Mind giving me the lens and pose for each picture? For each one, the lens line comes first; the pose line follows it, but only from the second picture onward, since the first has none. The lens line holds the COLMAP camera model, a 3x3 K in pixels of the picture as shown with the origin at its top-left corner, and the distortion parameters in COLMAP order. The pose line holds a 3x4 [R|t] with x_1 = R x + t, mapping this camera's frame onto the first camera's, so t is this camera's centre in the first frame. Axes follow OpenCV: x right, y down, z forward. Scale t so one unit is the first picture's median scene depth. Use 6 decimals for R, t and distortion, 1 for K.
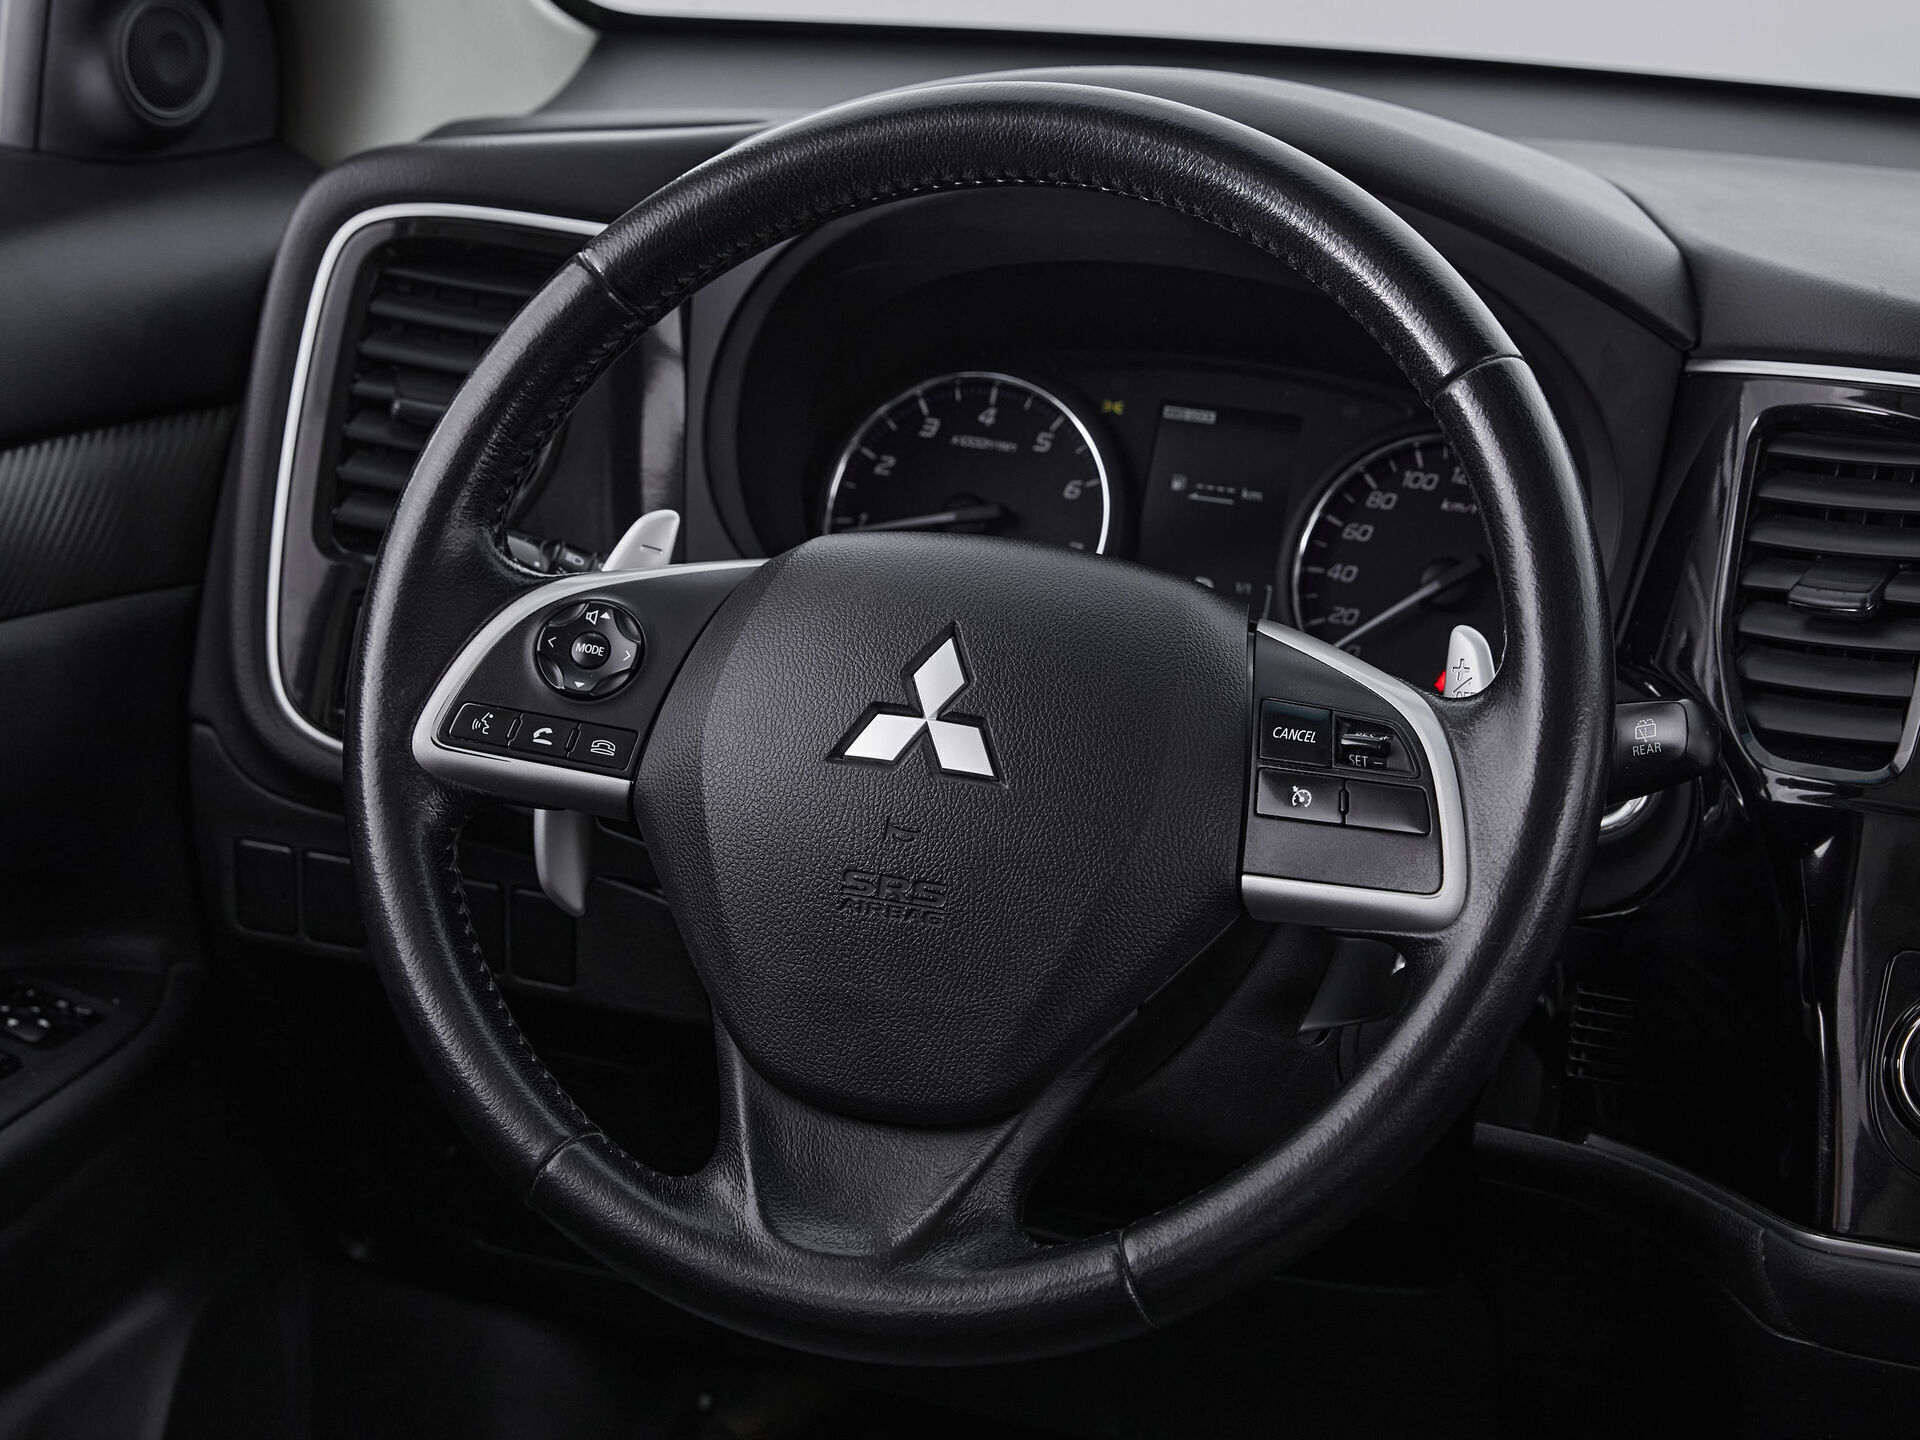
lens RADIAL K [[4177.7, 0, 960.0], [0, 4177.7, 720.0], [0, 0, 1]] dist [-0.044319, -0.608535]
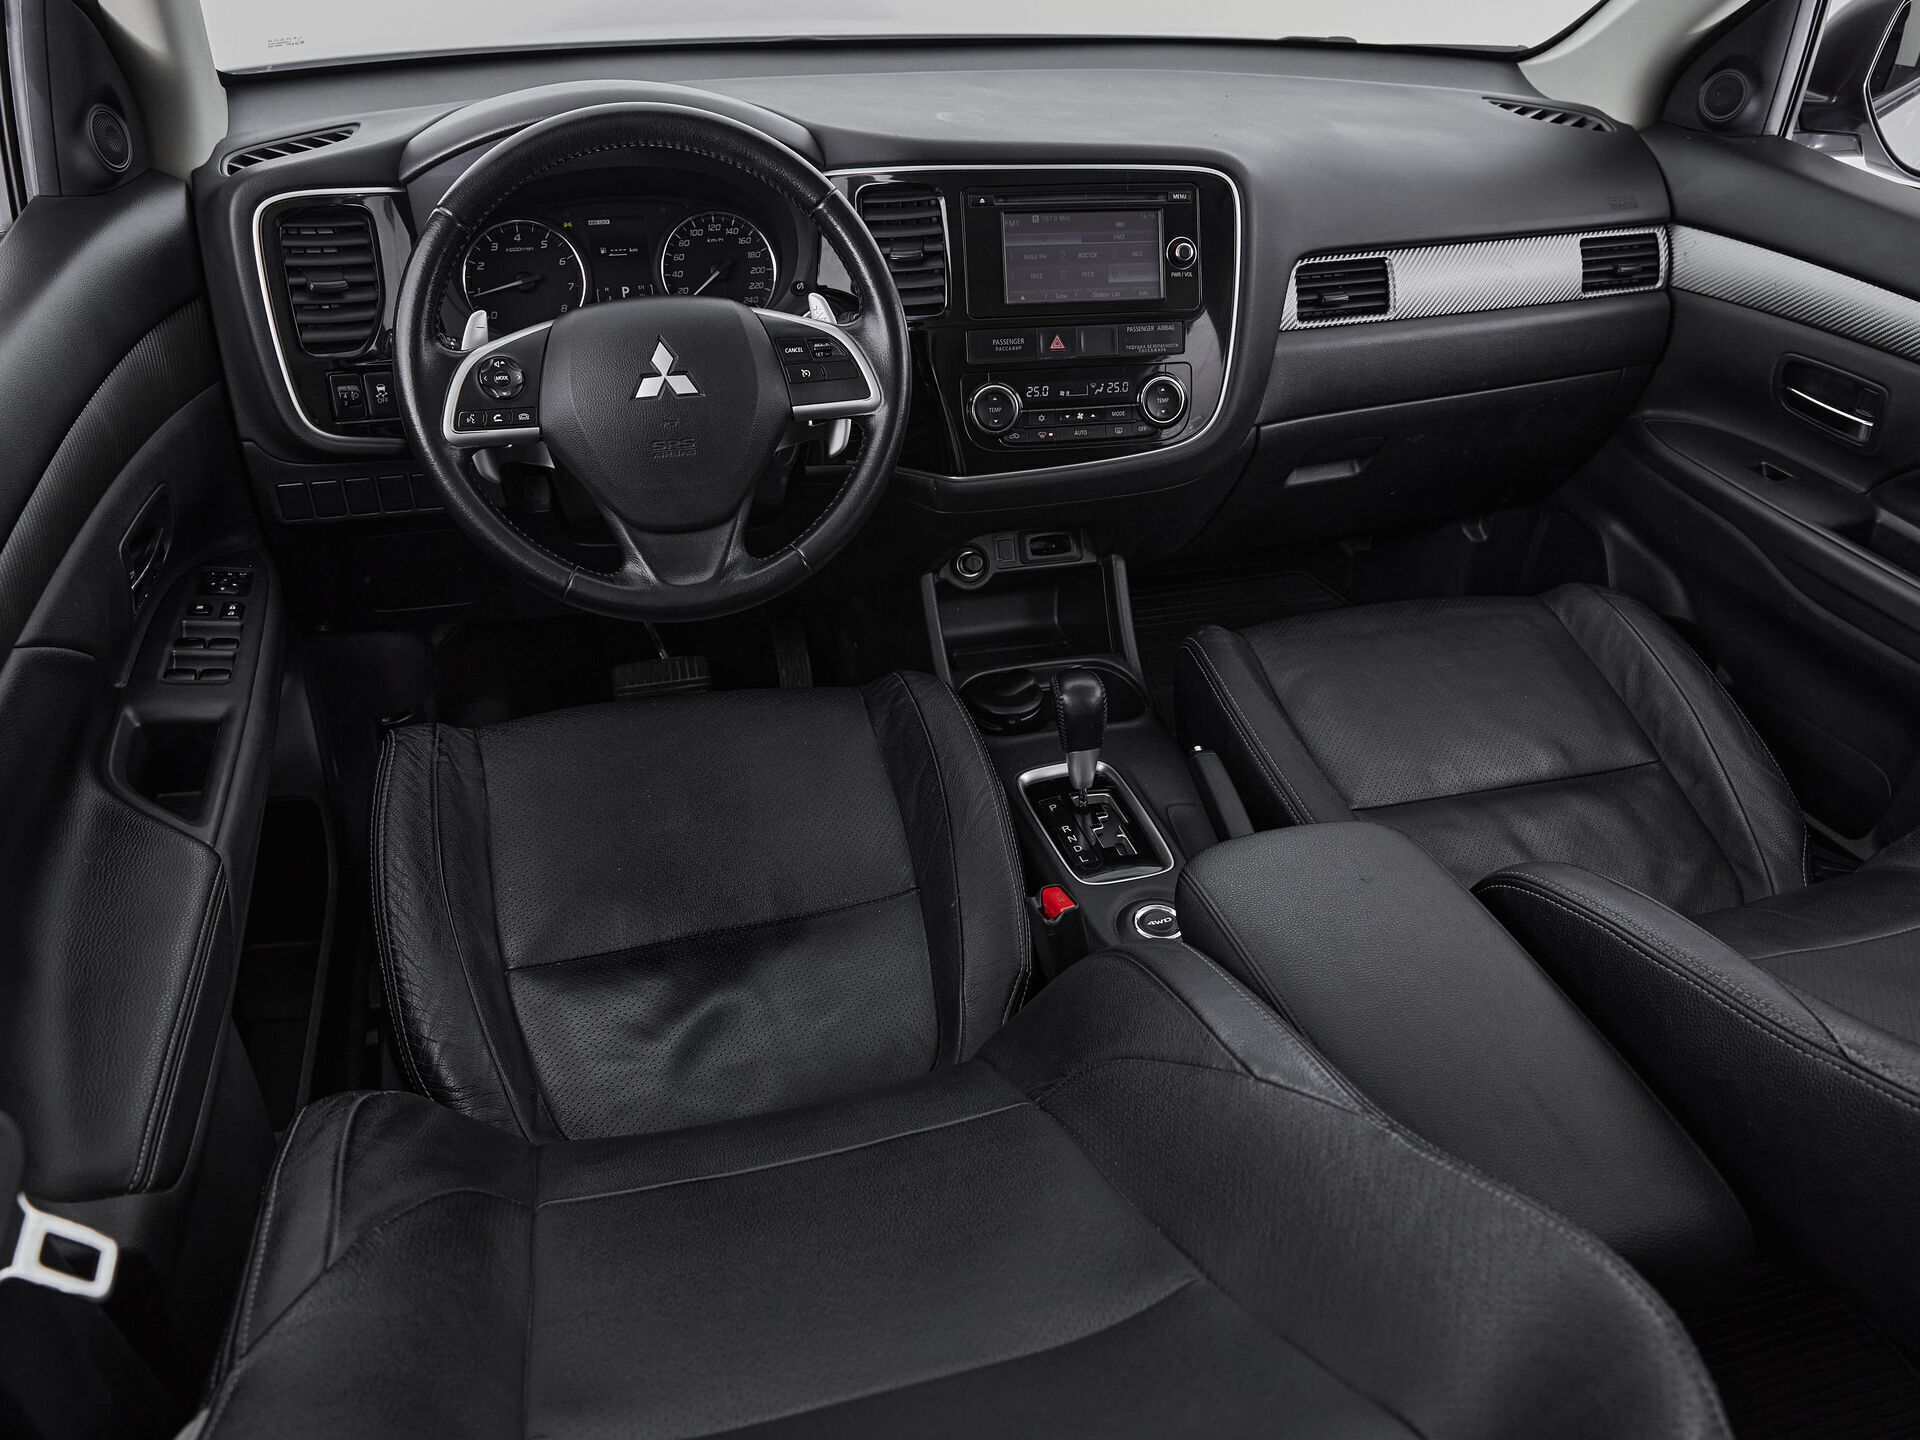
lens RADIAL K [[1367.0, 0, 960.0], [0, 1367.0, 720.0], [0, 0, 1]] dist [-0.022415, 0.001772]
pose [[0.826524, -0.346104, 0.443926, -0.283663], [0.174878, 0.907497, 0.381926, -0.090700], [-0.535048, -0.238038, 0.810593, 0.157846]]
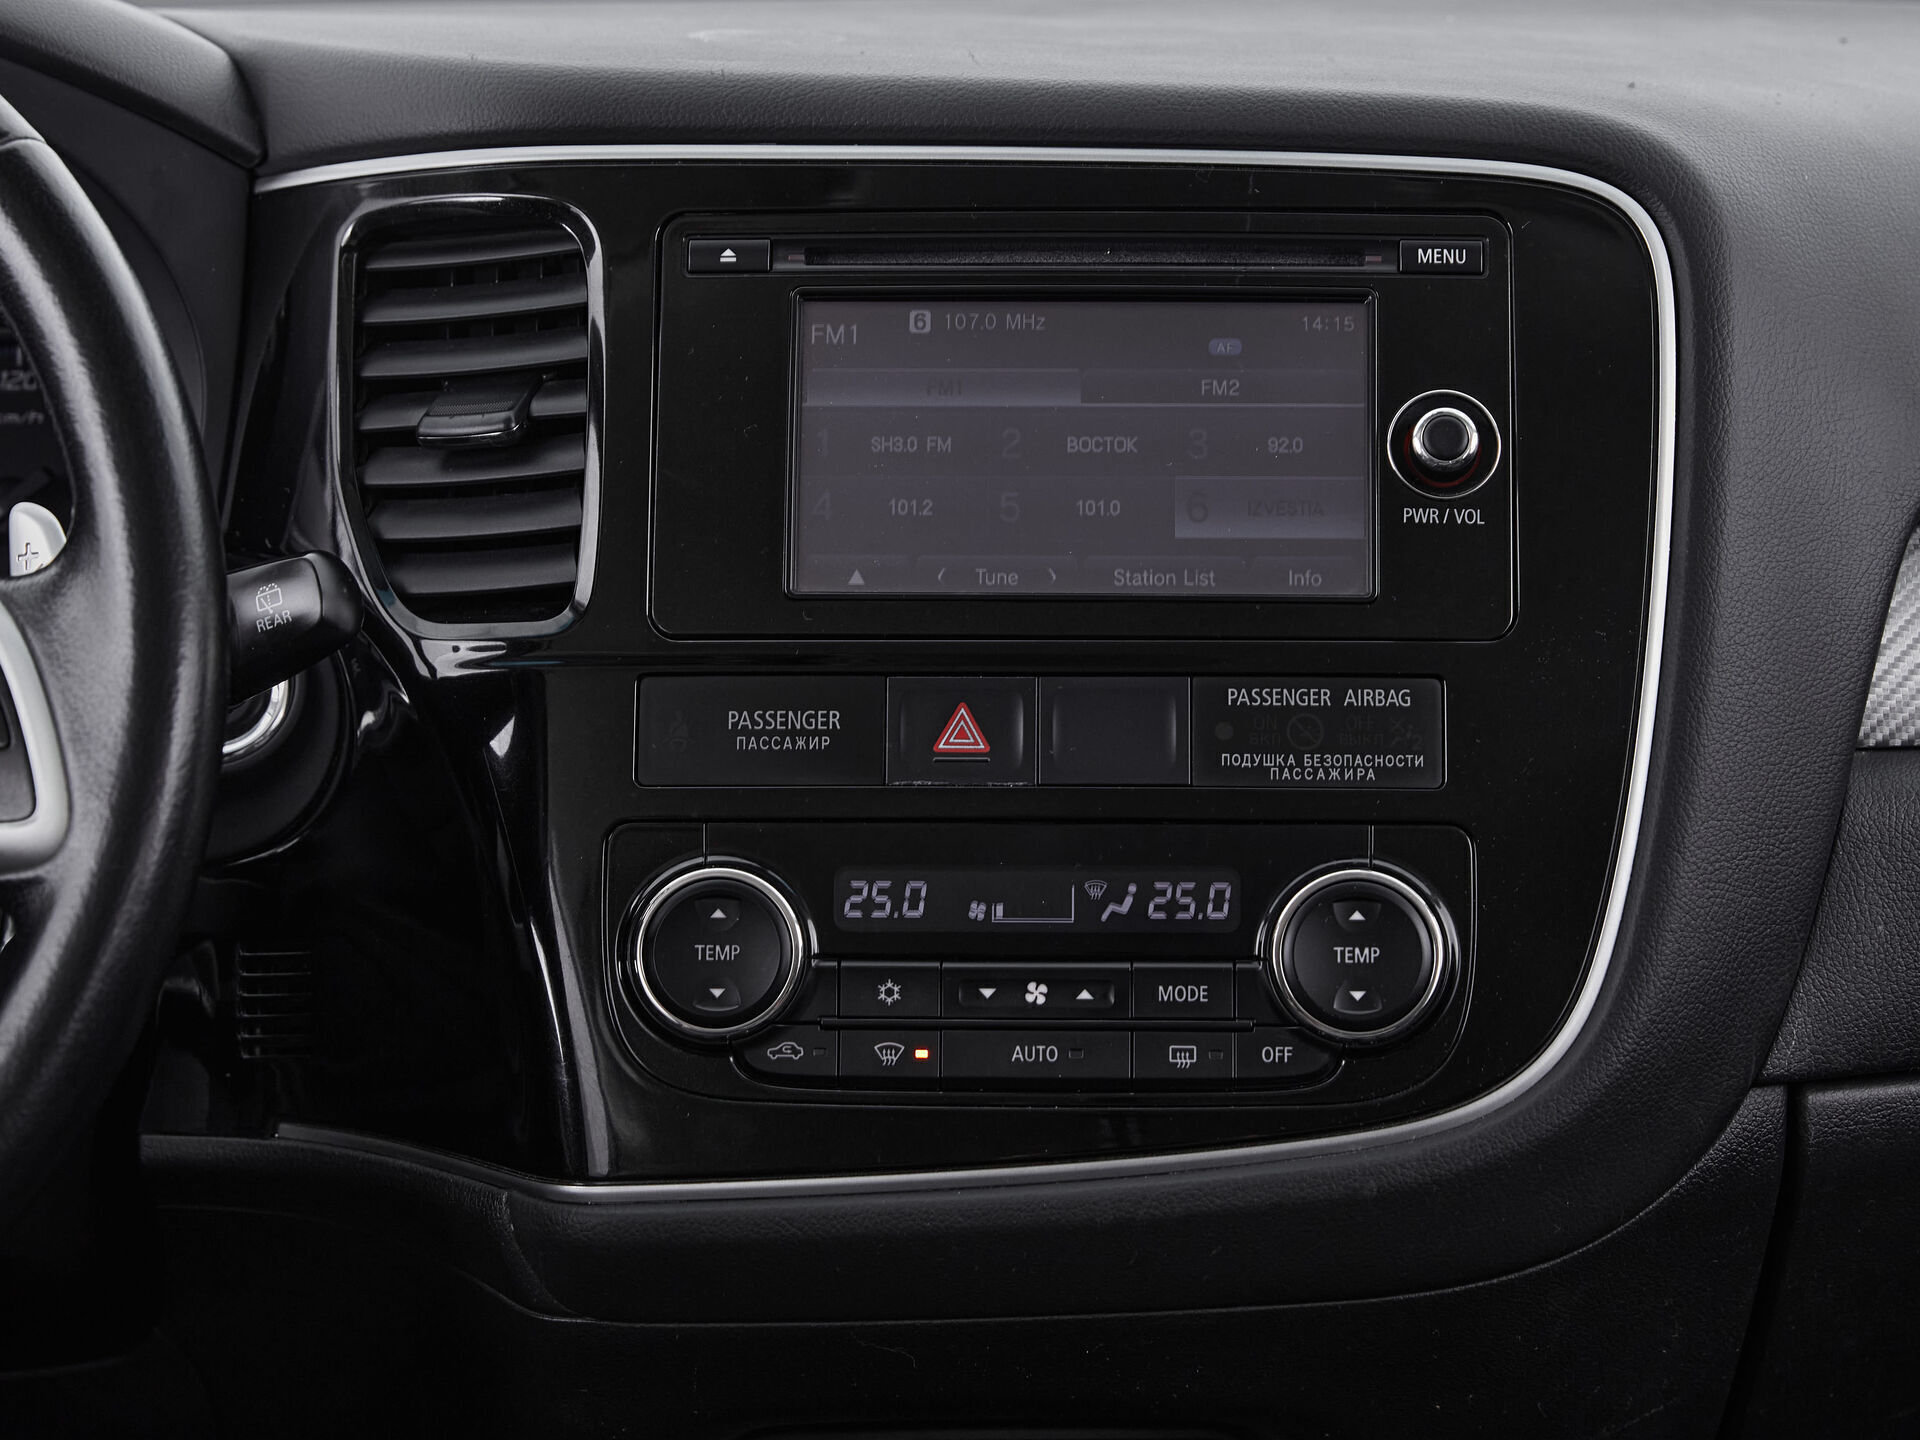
lens RADIAL K [[4177.7, 0, 960.0], [0, 4177.7, 720.0], [0, 0, 1]] dist [-0.044319, -0.608535]
pose [[0.936770, -0.146000, 0.318036, 0.028527], [0.152207, 0.988334, 0.005388, 0.039461], [-0.315112, 0.043360, 0.948063, 0.186410]]
